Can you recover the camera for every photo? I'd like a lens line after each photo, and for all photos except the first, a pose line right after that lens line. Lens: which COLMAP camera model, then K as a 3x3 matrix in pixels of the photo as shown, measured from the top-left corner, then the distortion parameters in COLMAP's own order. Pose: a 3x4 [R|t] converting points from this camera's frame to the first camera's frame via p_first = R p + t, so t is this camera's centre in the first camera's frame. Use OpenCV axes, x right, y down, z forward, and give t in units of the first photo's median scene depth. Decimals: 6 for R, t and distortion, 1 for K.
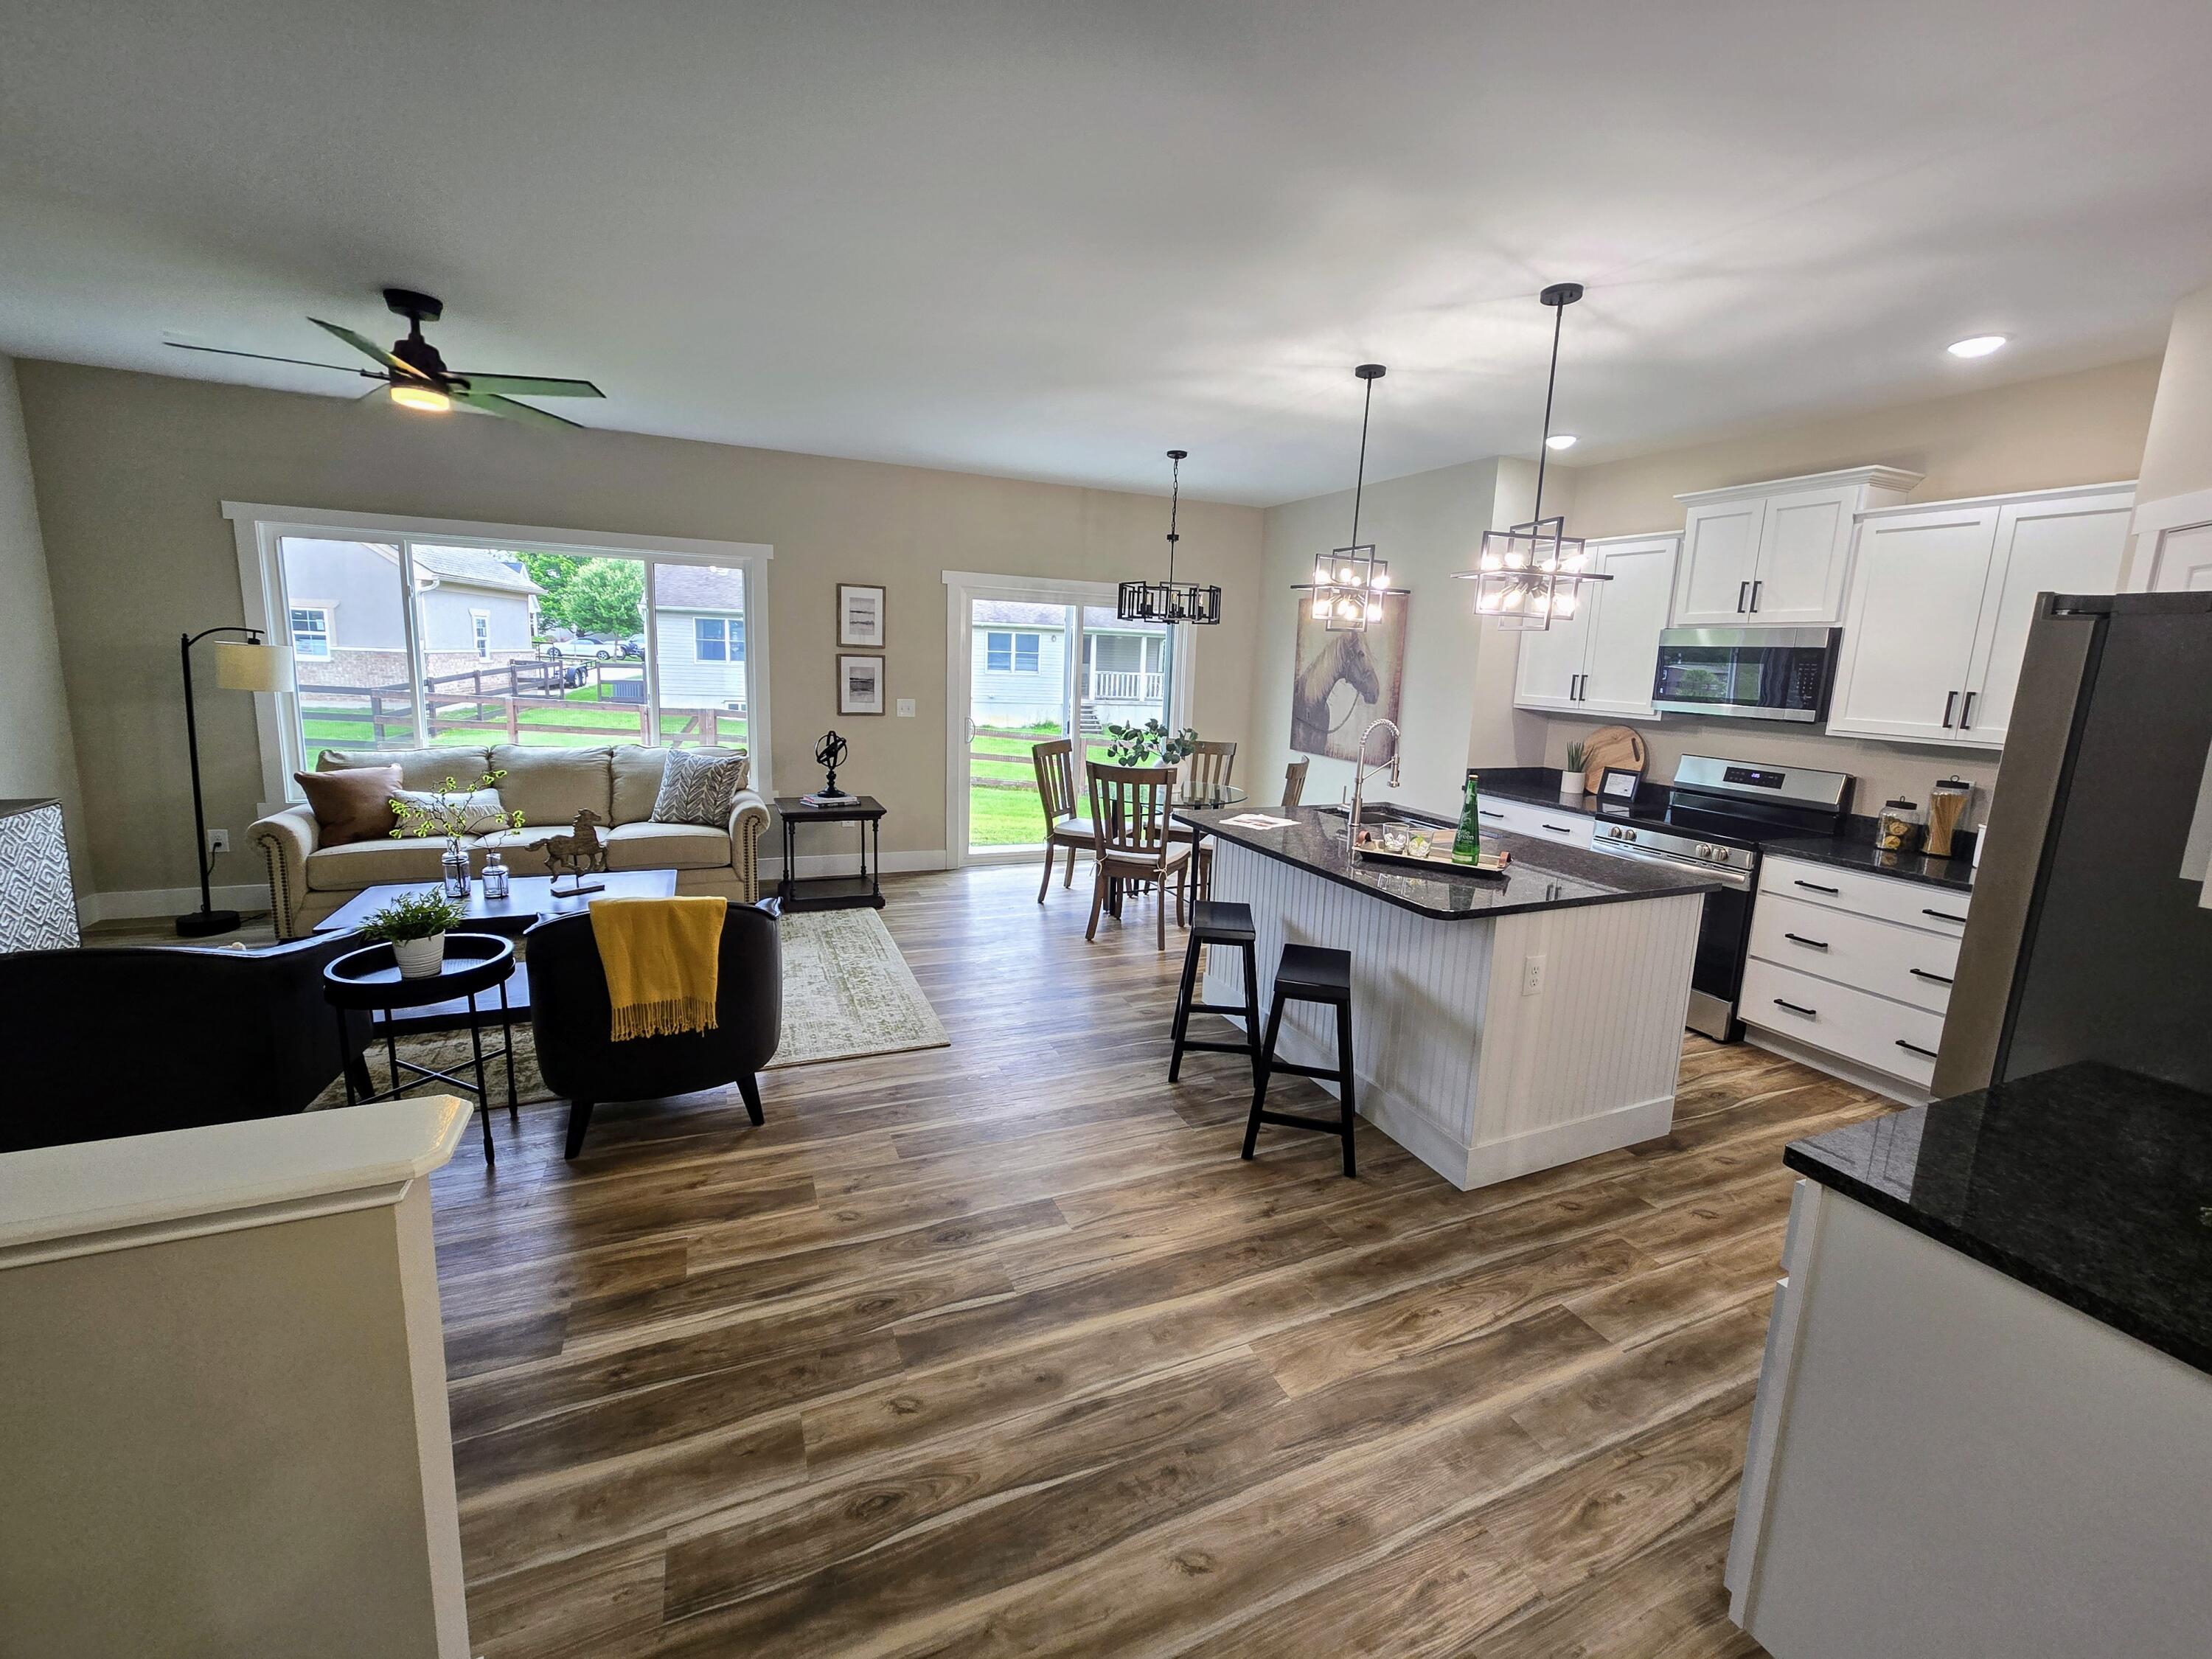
lens RADIAL K [[907.6, 0, 1114.6], [0, 907.6, 810.2], [0, 0, 1]] dist [-0.000932, 0.001868]
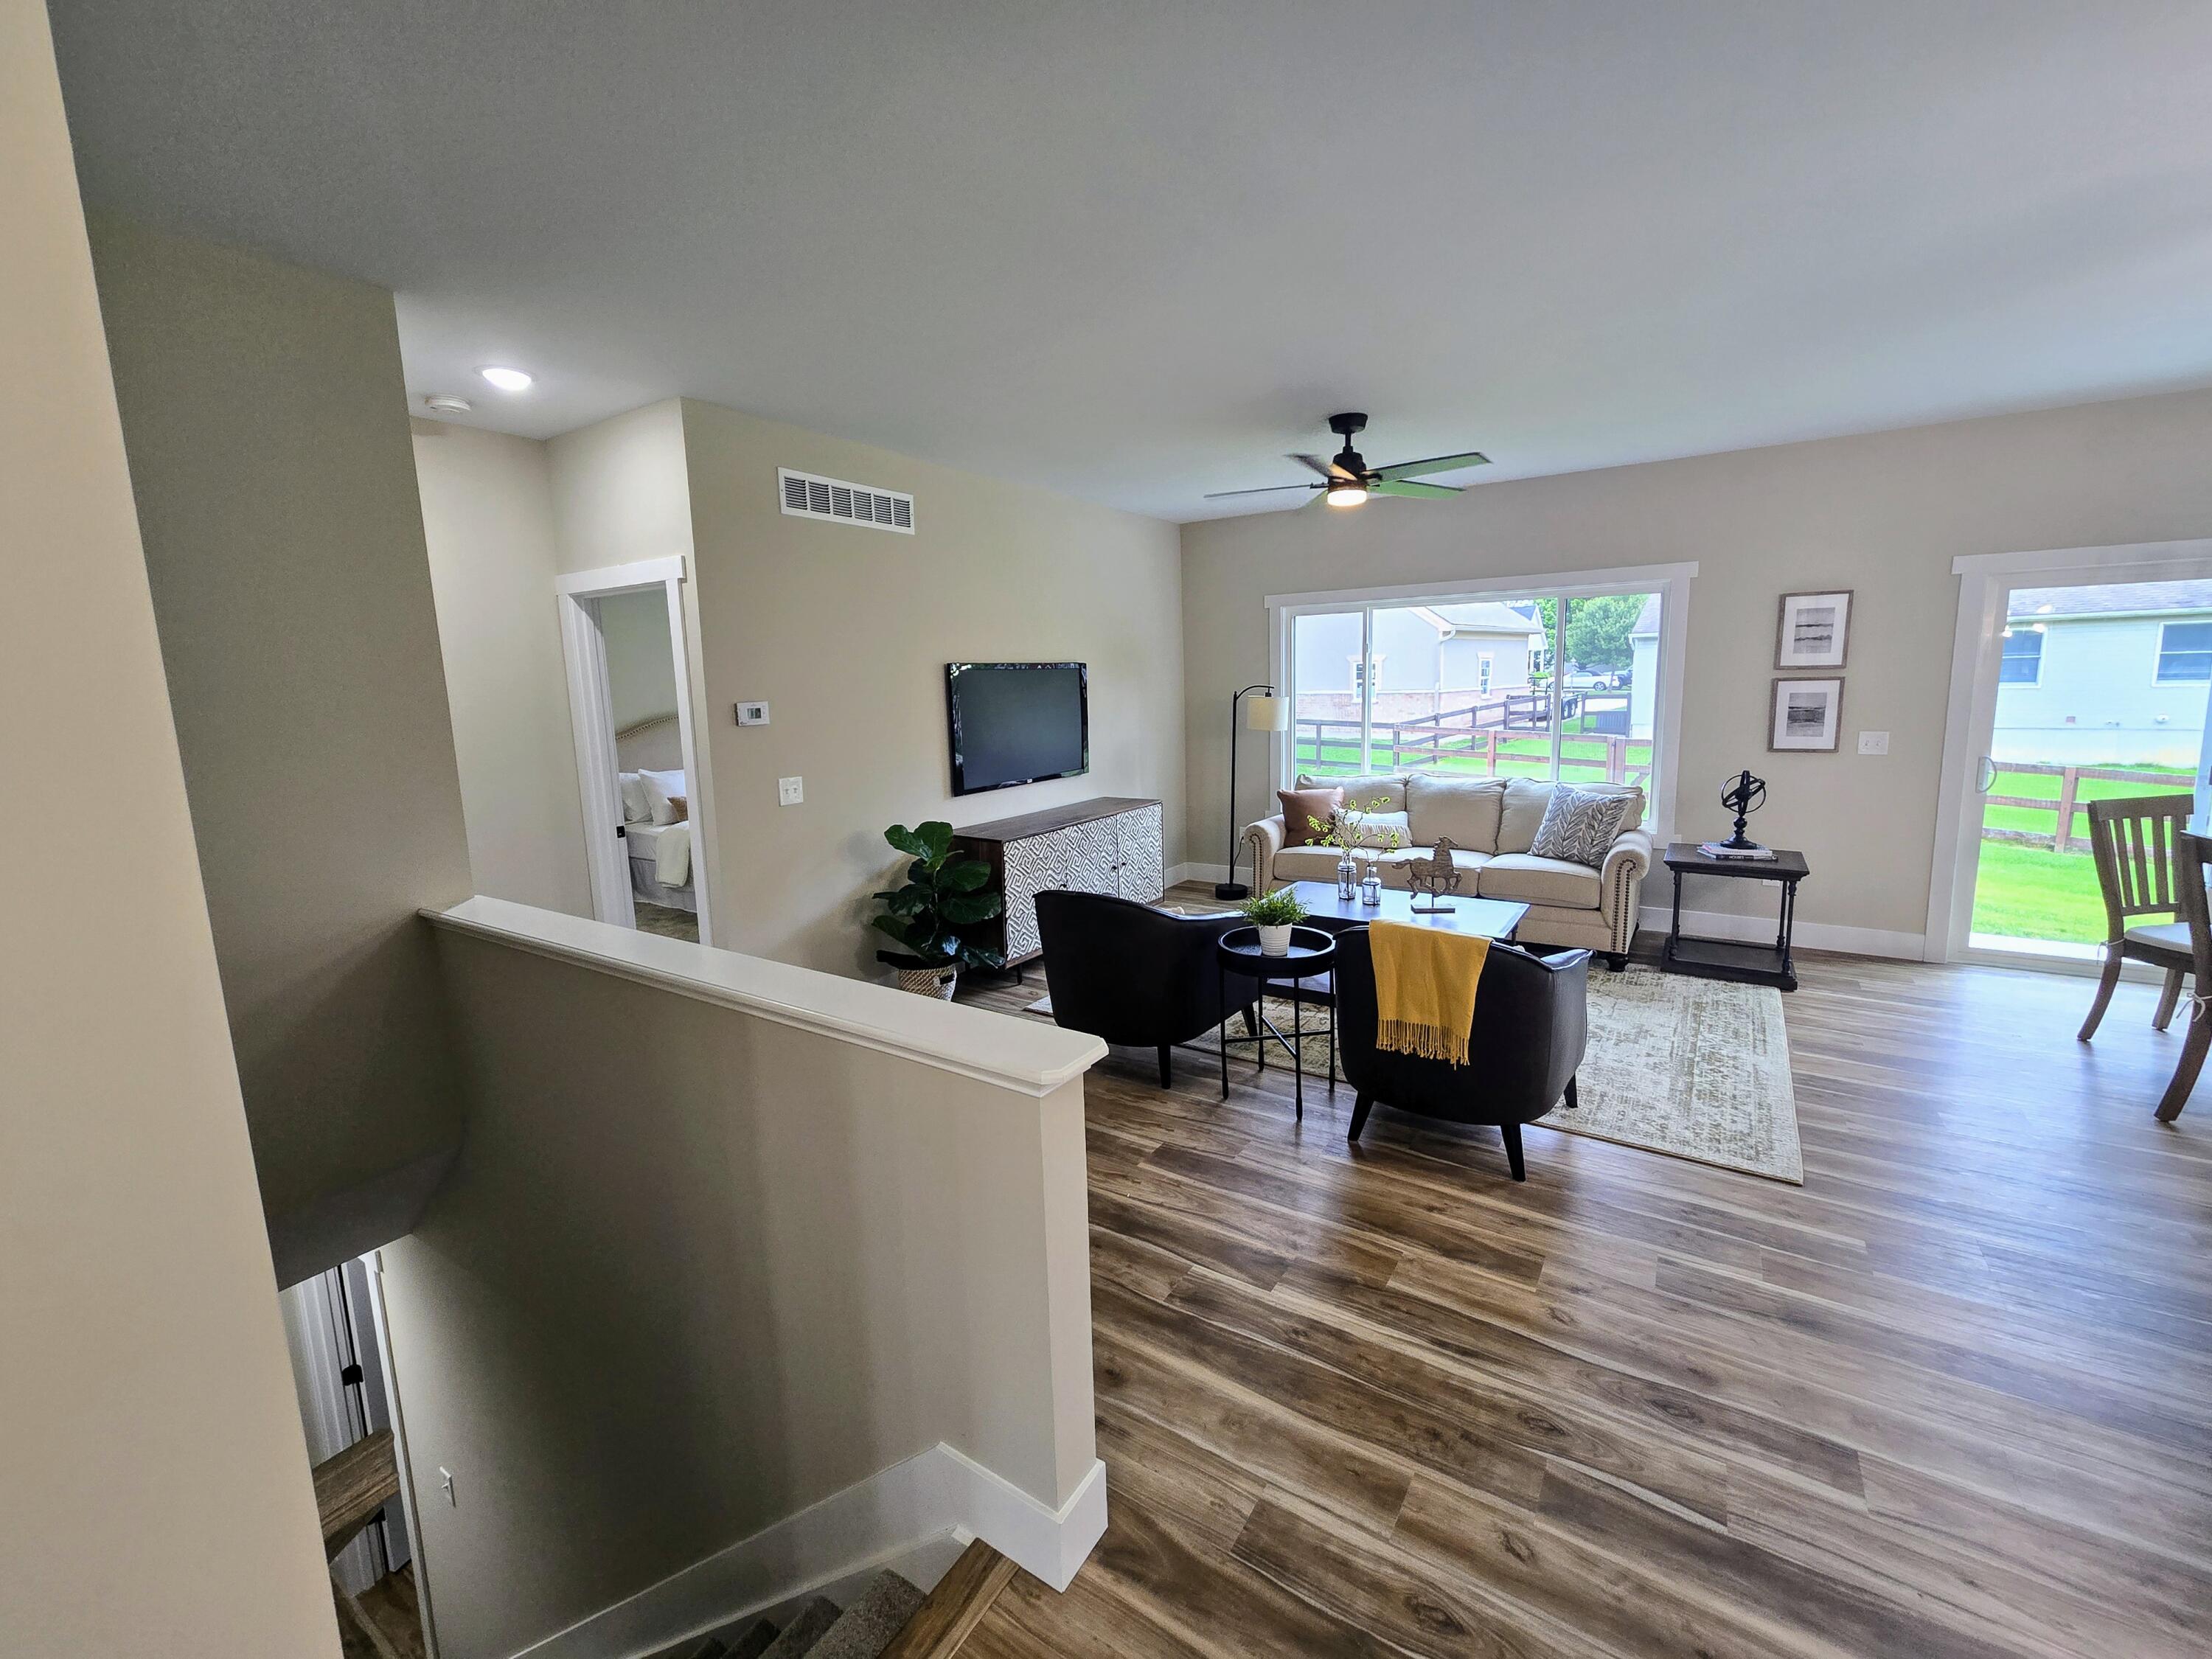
lens RADIAL K [[907.6, 0, 1116.2], [0, 907.6, 813.3], [0, 0, 1]] dist [-0.000932, 0.001868]
pose [[0.538615, 0.068964, -0.839725, 0.114417], [-0.093299, 0.995397, 0.021905, -0.015198], [0.837370, 0.066548, 0.542570, 0.070523]]
